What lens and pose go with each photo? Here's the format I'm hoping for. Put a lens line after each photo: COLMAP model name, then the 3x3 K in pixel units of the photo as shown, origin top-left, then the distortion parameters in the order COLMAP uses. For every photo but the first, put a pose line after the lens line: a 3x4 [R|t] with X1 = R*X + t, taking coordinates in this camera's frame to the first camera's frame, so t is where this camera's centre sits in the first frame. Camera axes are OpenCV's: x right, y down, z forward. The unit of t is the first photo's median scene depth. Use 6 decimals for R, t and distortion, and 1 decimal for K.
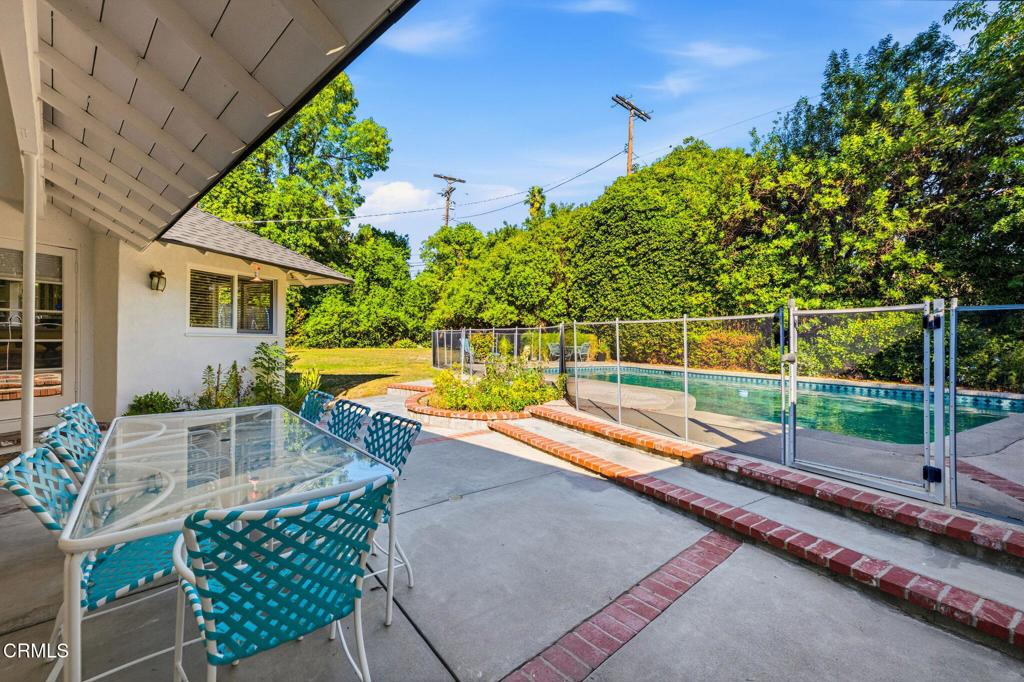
lens RADIAL K [[413.0, 0, 512.0], [0, 413.0, 341.0], [0, 0, 1]] dist [-0.000121, -0.000213]
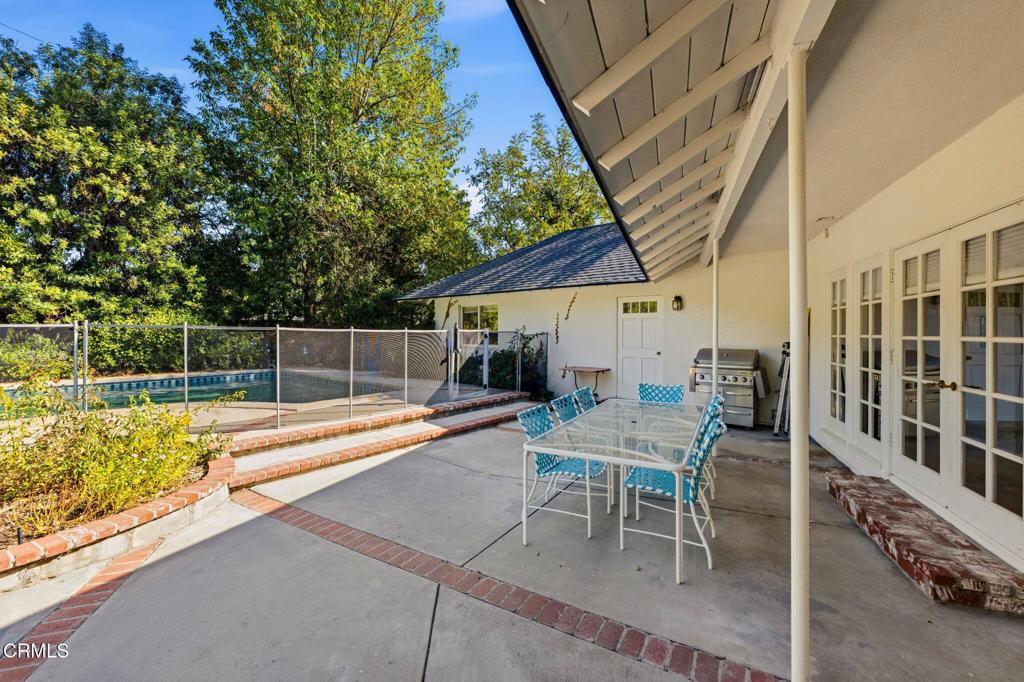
lens RADIAL K [[413.0, 0, 512.0], [0, 413.0, 341.0], [0, 0, 1]] dist [-0.000121, -0.000213]
pose [[-0.425914, -0.012996, 0.904670, -0.523286], [0.008469, 0.999796, 0.018350, -0.002993], [-0.904724, 0.015477, -0.425717, 0.615310]]
